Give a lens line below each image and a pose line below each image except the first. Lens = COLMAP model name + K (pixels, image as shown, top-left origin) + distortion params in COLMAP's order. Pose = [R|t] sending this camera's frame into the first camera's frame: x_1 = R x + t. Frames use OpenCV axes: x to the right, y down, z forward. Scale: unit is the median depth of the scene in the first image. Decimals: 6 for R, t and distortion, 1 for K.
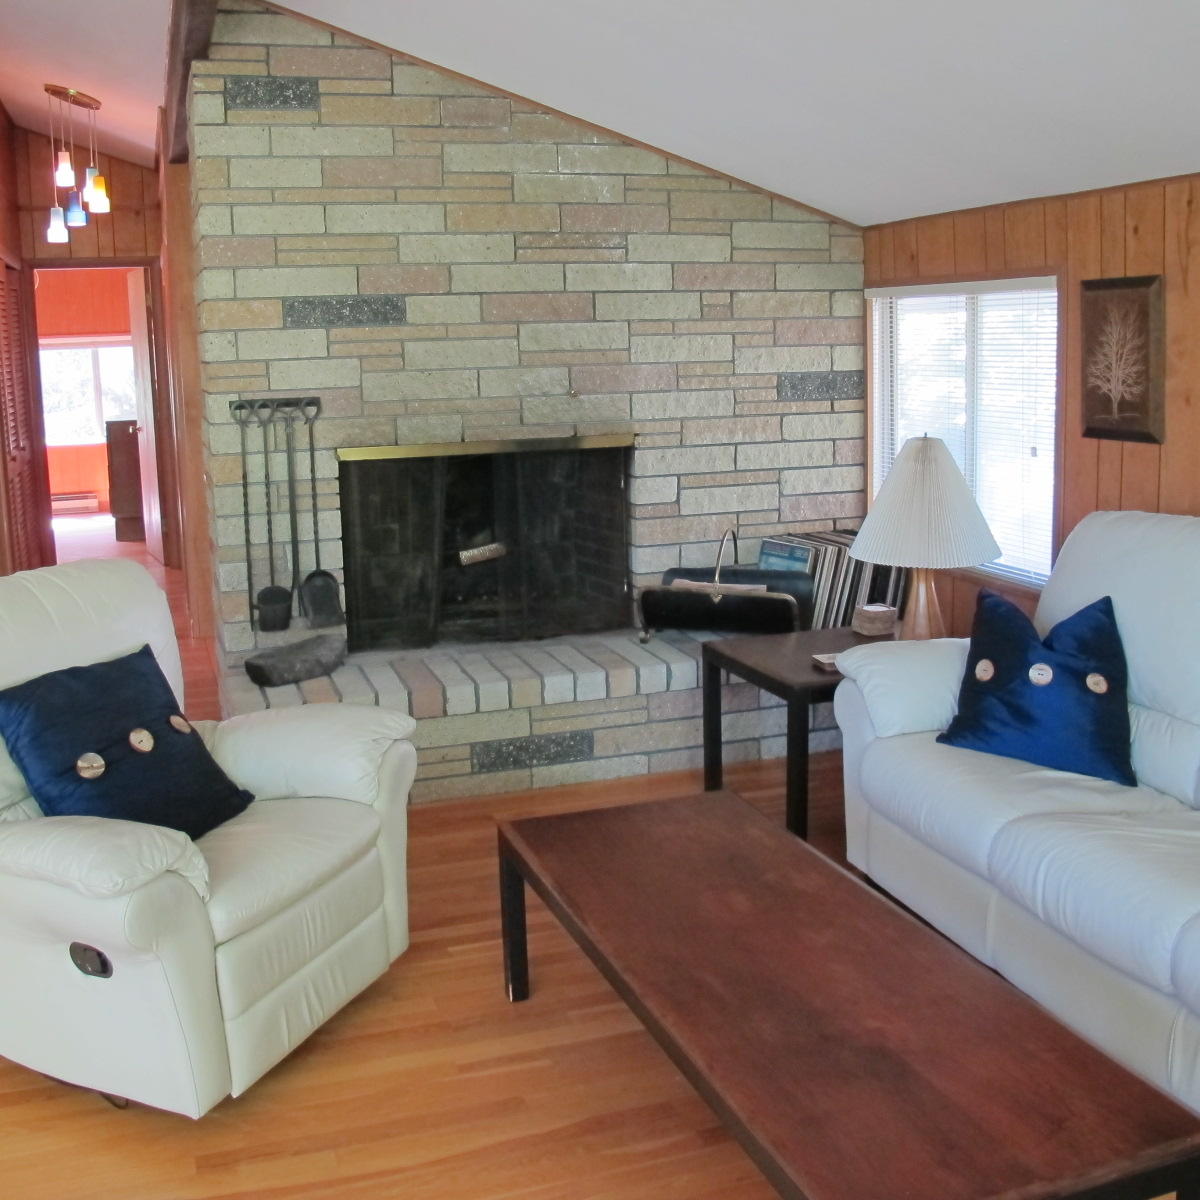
lens RADIAL K [[1341.3, 0, 586.8], [0, 1341.3, 566.3], [0, 0, 1]] dist [-0.157836, 0.129615]
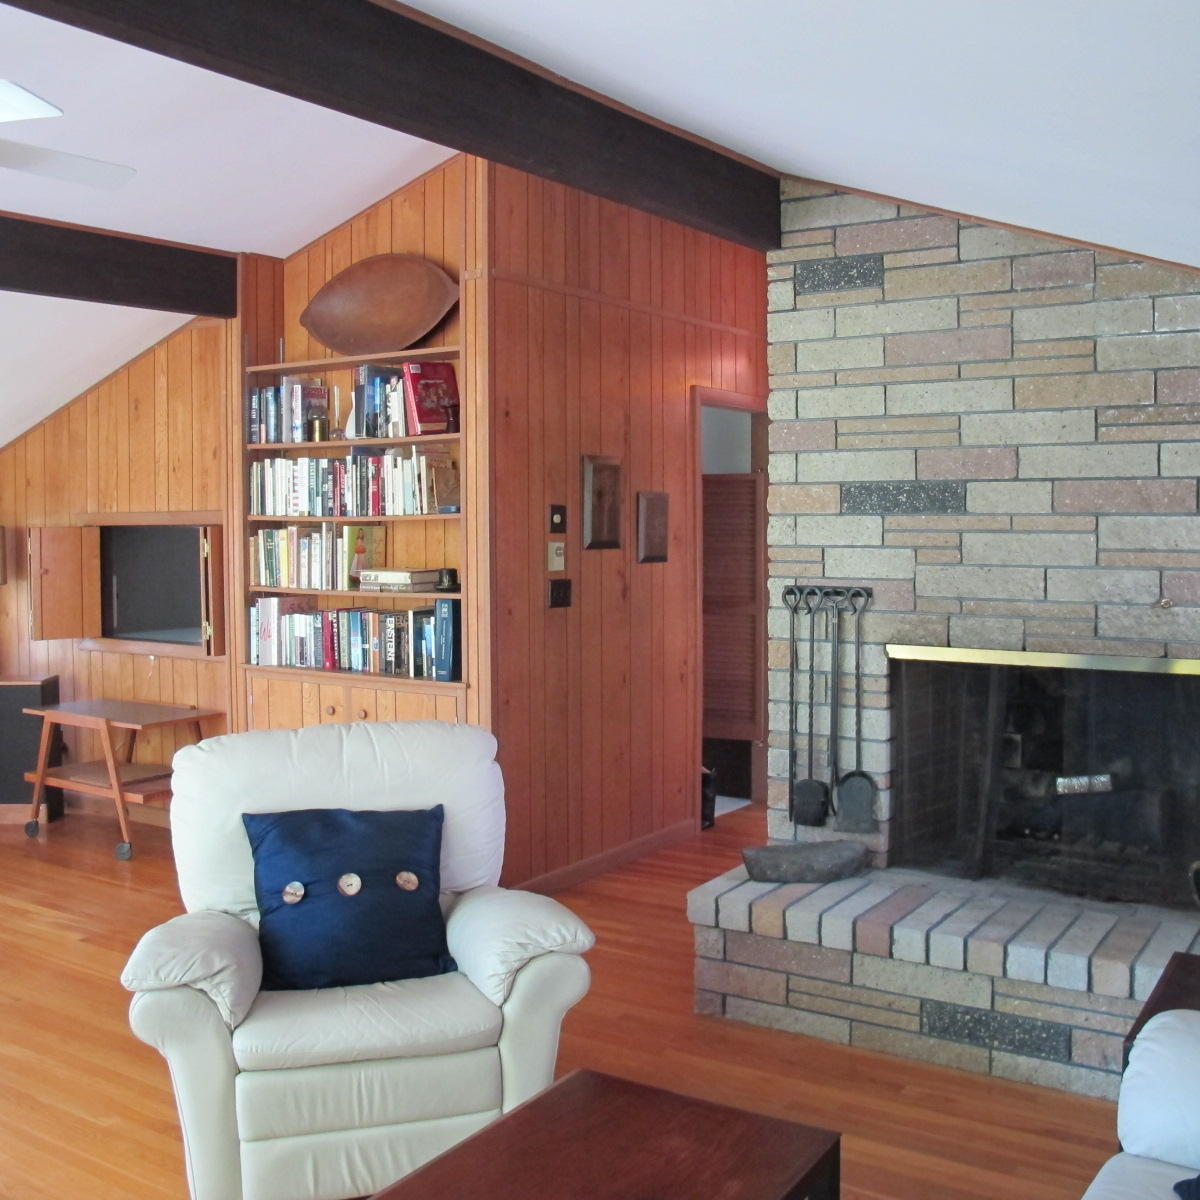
lens RADIAL K [[1341.3, 0, 586.8], [0, 1341.3, 566.3], [0, 0, 1]] dist [-0.157836, 0.129615]
pose [[0.609557, 0.052776, -0.790984, 0.417316], [-0.140407, 0.989194, -0.042201, -0.073991], [0.780209, 0.136783, 0.610380, 0.265322]]
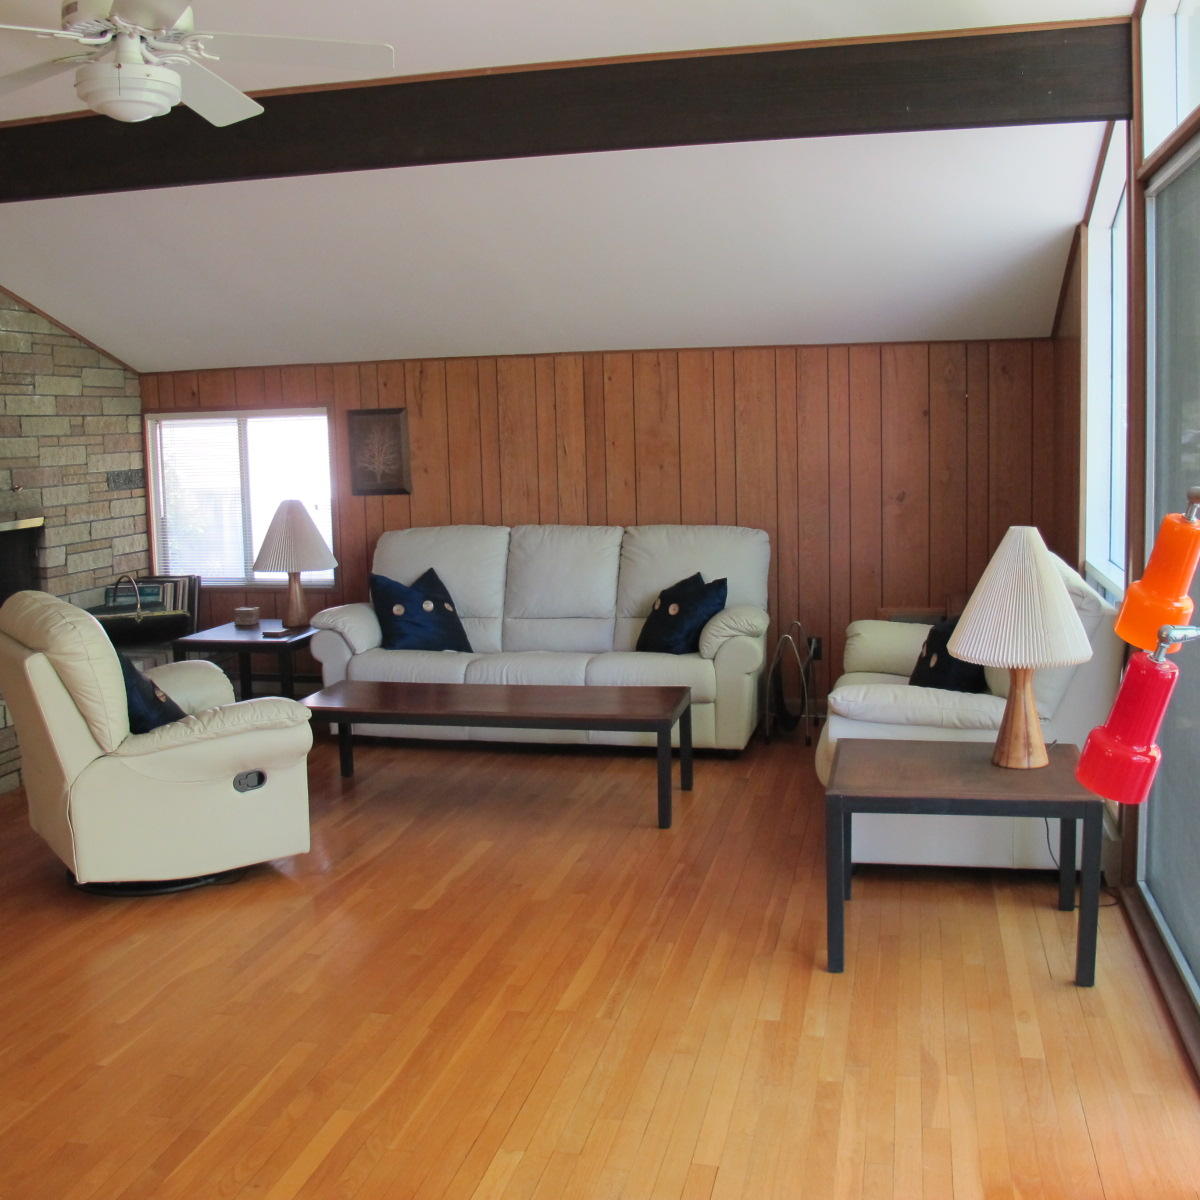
lens RADIAL K [[1341.3, 0, 586.8], [0, 1341.3, 566.3], [0, 0, 1]] dist [-0.157836, 0.129615]
pose [[0.534978, -0.078922, 0.841172, -0.878075], [0.153522, 0.988133, -0.004929, 0.049162], [-0.830801, 0.131775, 0.540745, -0.218266]]
